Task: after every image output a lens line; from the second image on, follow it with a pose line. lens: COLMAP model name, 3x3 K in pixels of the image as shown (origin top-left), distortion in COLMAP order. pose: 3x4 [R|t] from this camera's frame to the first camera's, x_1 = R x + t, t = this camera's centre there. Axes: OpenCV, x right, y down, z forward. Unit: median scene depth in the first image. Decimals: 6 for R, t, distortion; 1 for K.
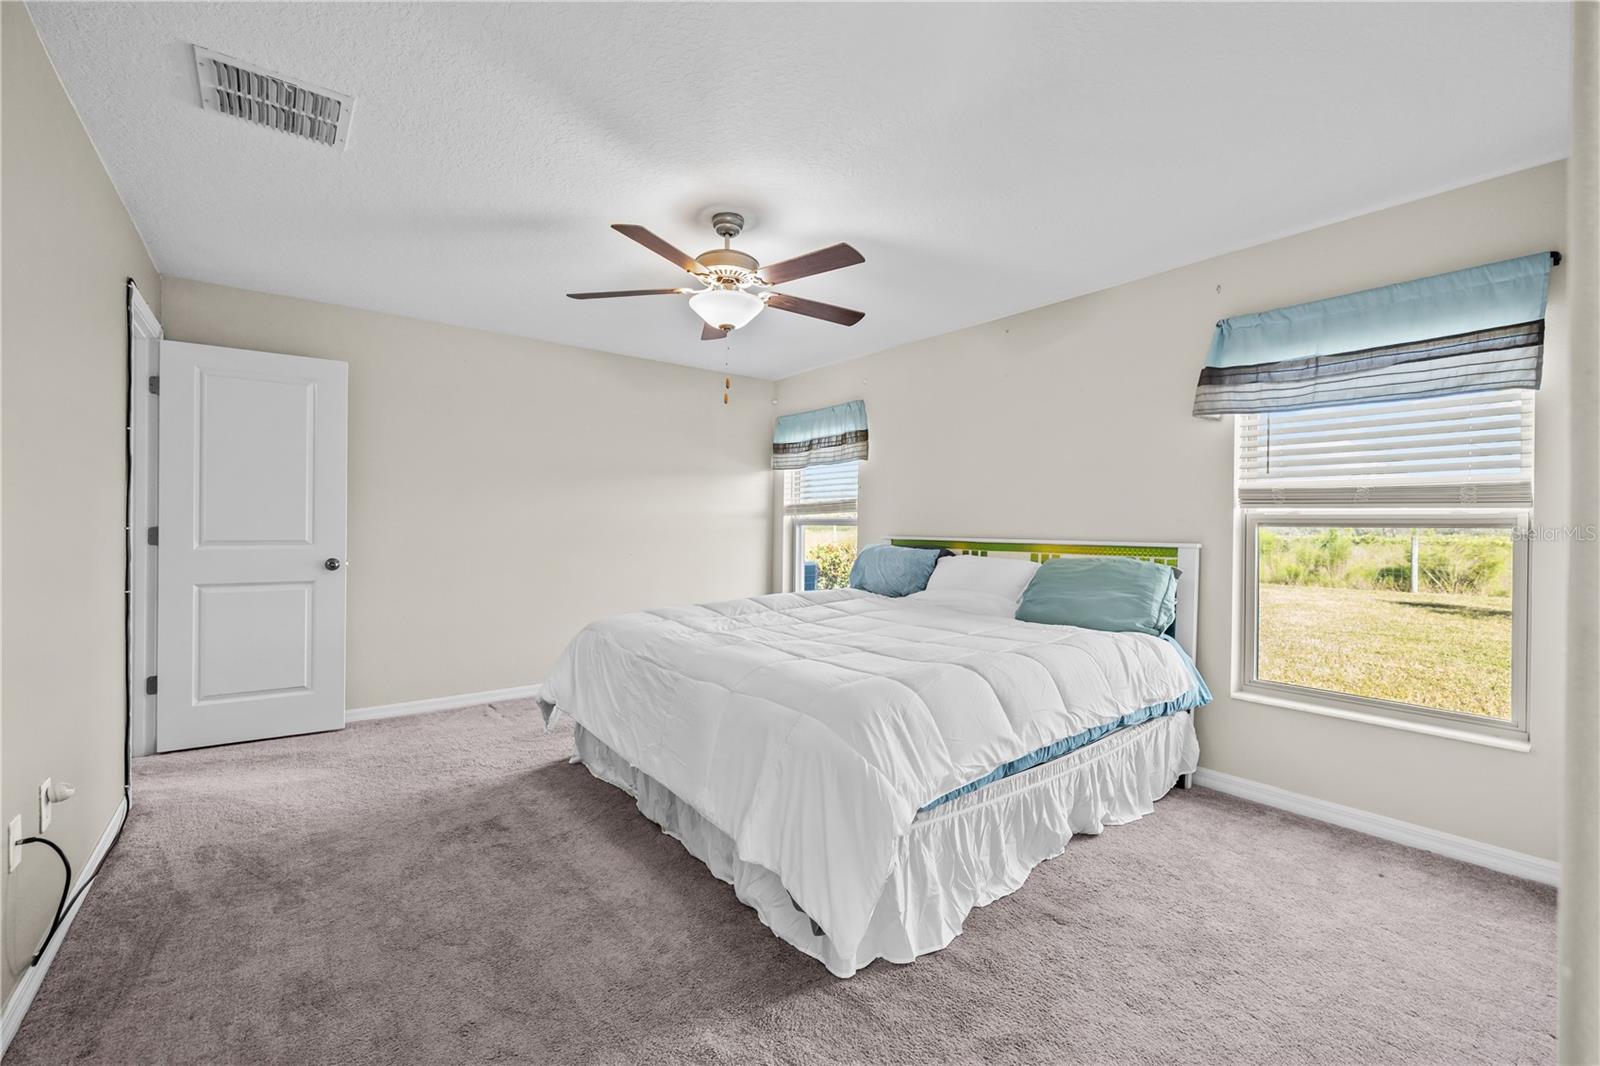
lens RADIAL K [[683.4, 0, 805.4], [0, 683.4, 528.4], [0, 0, 1]] dist [0.000174, 0.000474]
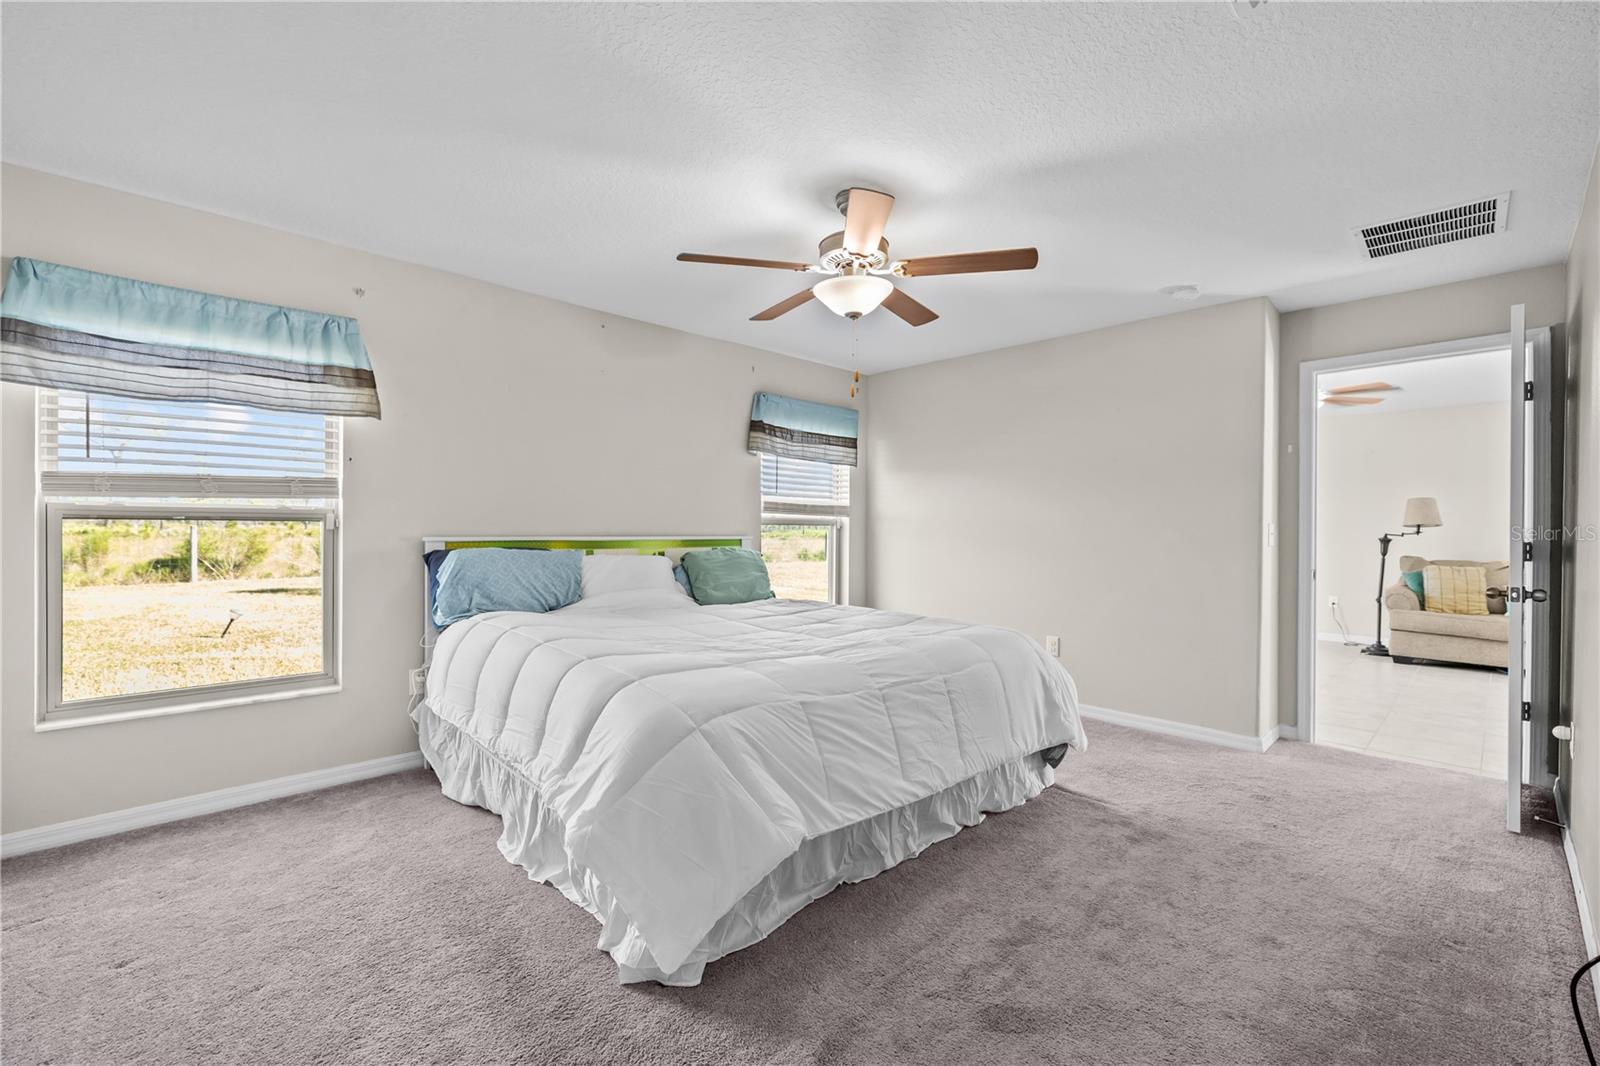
lens RADIAL K [[673.3, 0, 806.5], [0, 673.3, 538.4], [0, 0, 1]] dist [-0.000460, -0.000346]
pose [[-0.101874, -0.026498, 0.994444, -0.725673], [-0.007455, 0.999637, 0.025873, -0.009454], [-0.994769, -0.004778, -0.102035, 0.822122]]
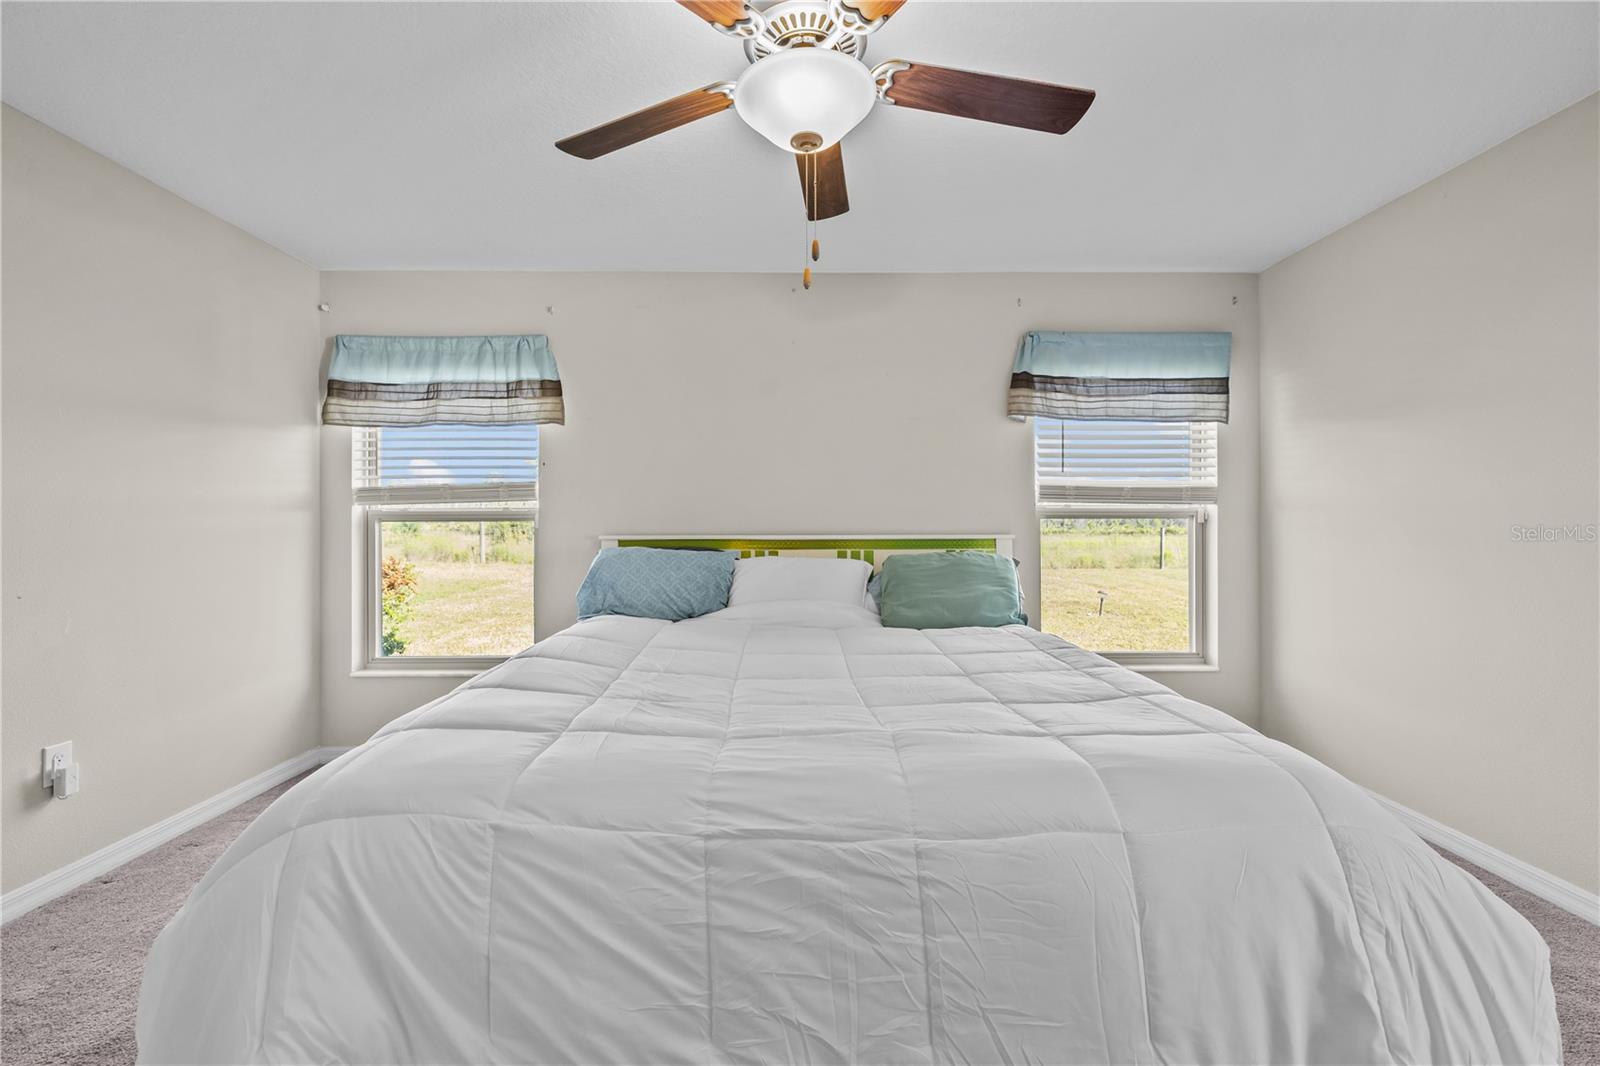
lens RADIAL K [[677.4, 0, 805.7], [0, 677.4, 522.8], [0, 0, 1]] dist [-0.002314, -0.000138]
pose [[0.604095, -0.010695, 0.796841, -0.376890], [0.010050, 0.999933, 0.005803, -0.004623], [-0.796849, 0.004503, 0.604162, 0.492344]]
